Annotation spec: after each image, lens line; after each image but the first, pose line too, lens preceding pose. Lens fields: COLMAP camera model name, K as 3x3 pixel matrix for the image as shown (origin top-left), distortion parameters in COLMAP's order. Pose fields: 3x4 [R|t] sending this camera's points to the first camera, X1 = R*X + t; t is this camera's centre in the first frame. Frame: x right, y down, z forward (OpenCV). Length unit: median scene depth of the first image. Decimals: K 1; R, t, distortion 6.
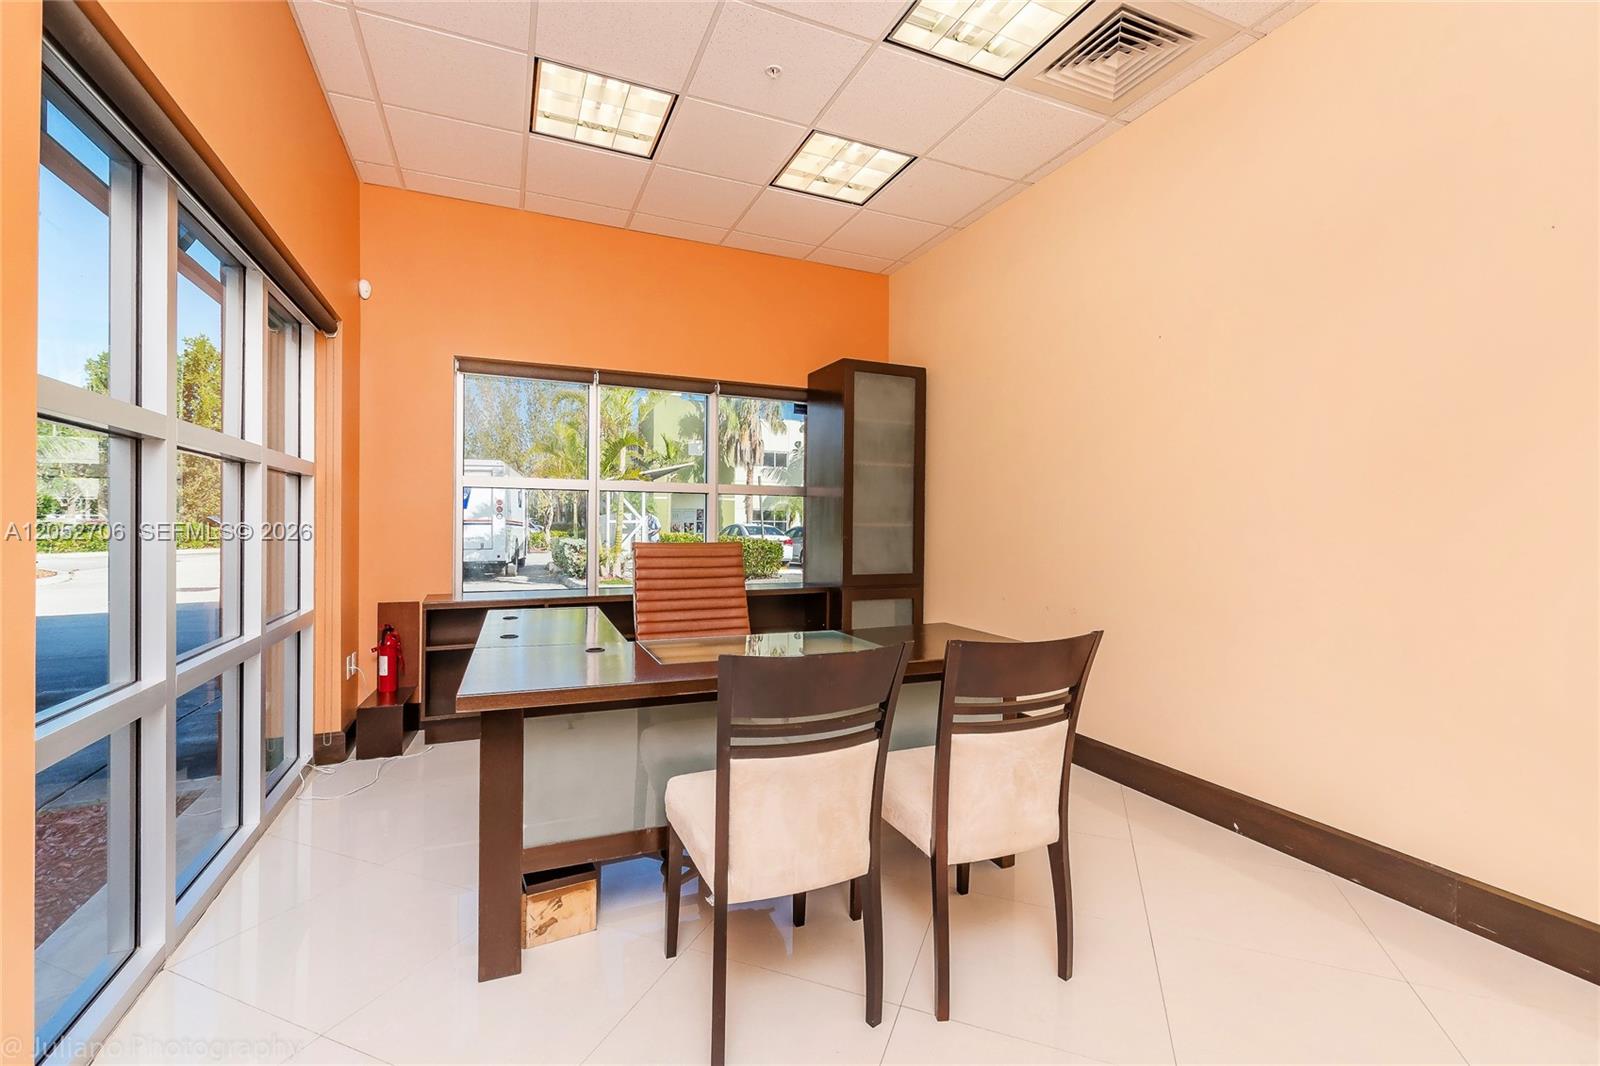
lens RADIAL K [[688.9, 0, 803.7], [0, 688.9, 522.5], [0, 0, 1]] dist [0.003911, 0.000193]
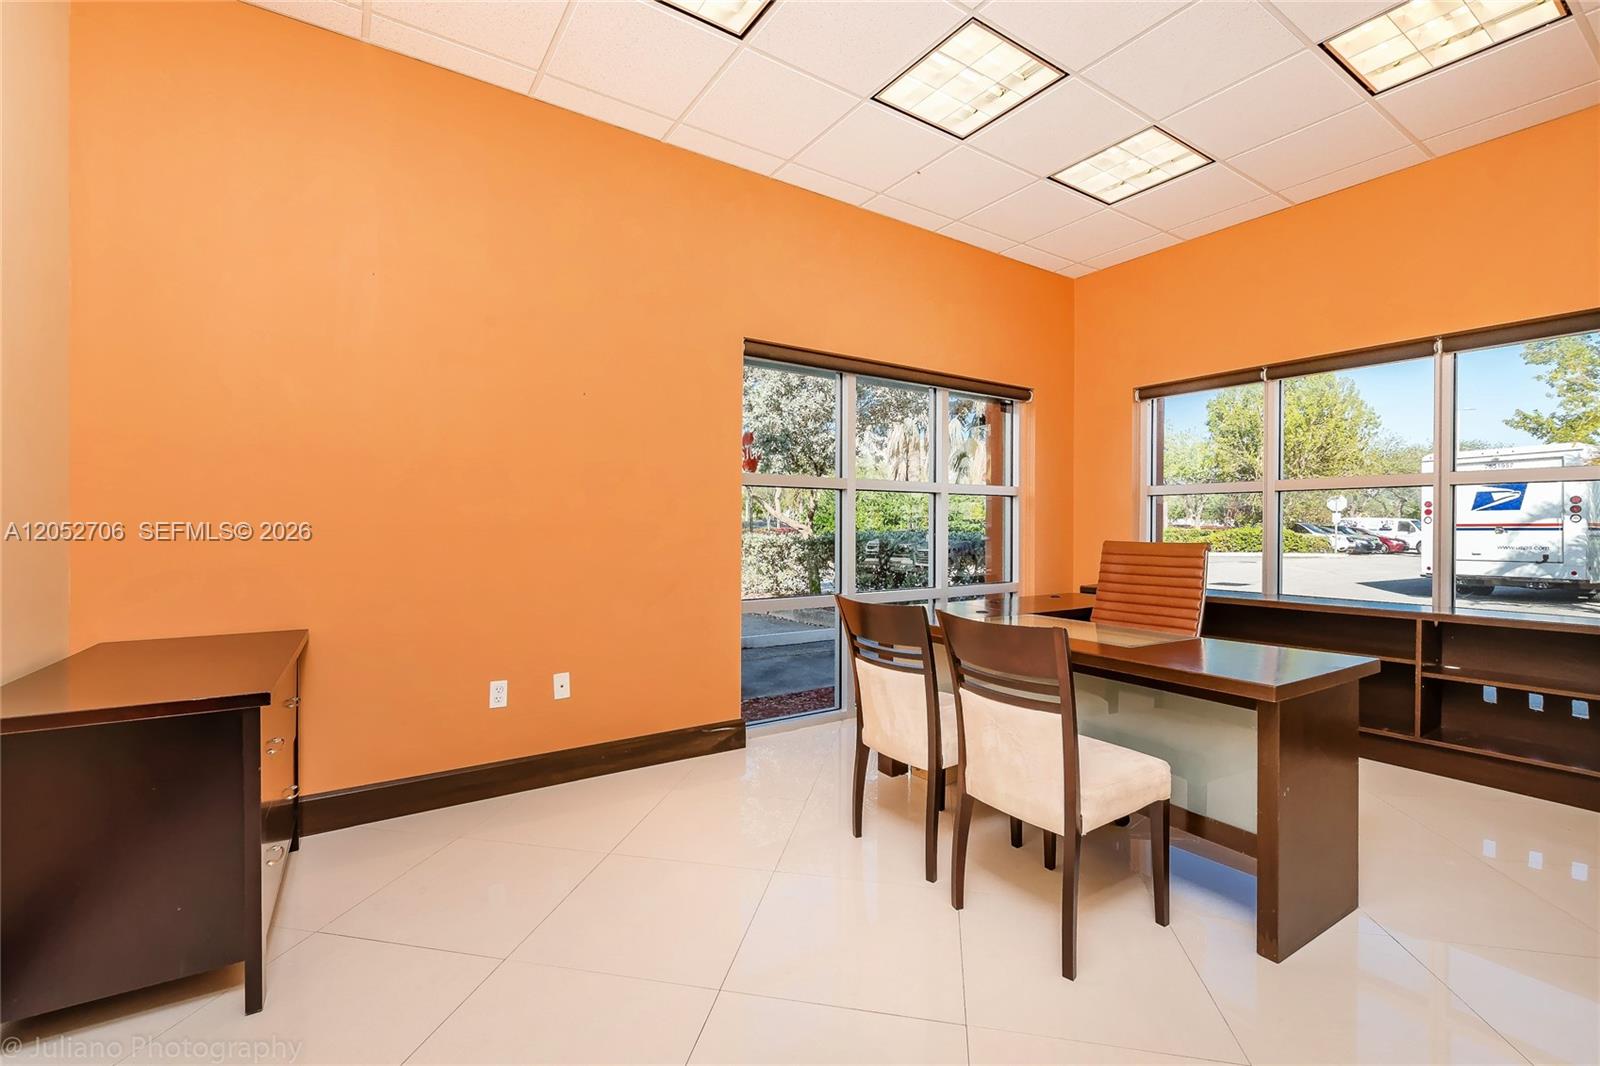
lens RADIAL K [[688.9, 0, 803.8], [0, 688.9, 528.2], [0, 0, 1]] dist [0.003911, 0.000193]
pose [[0.177044, -0.000881, -0.984202, 0.571998], [-0.000079, 1.000000, -0.000909, 0.006711], [0.984203, 0.000239, 0.177044, 0.200484]]
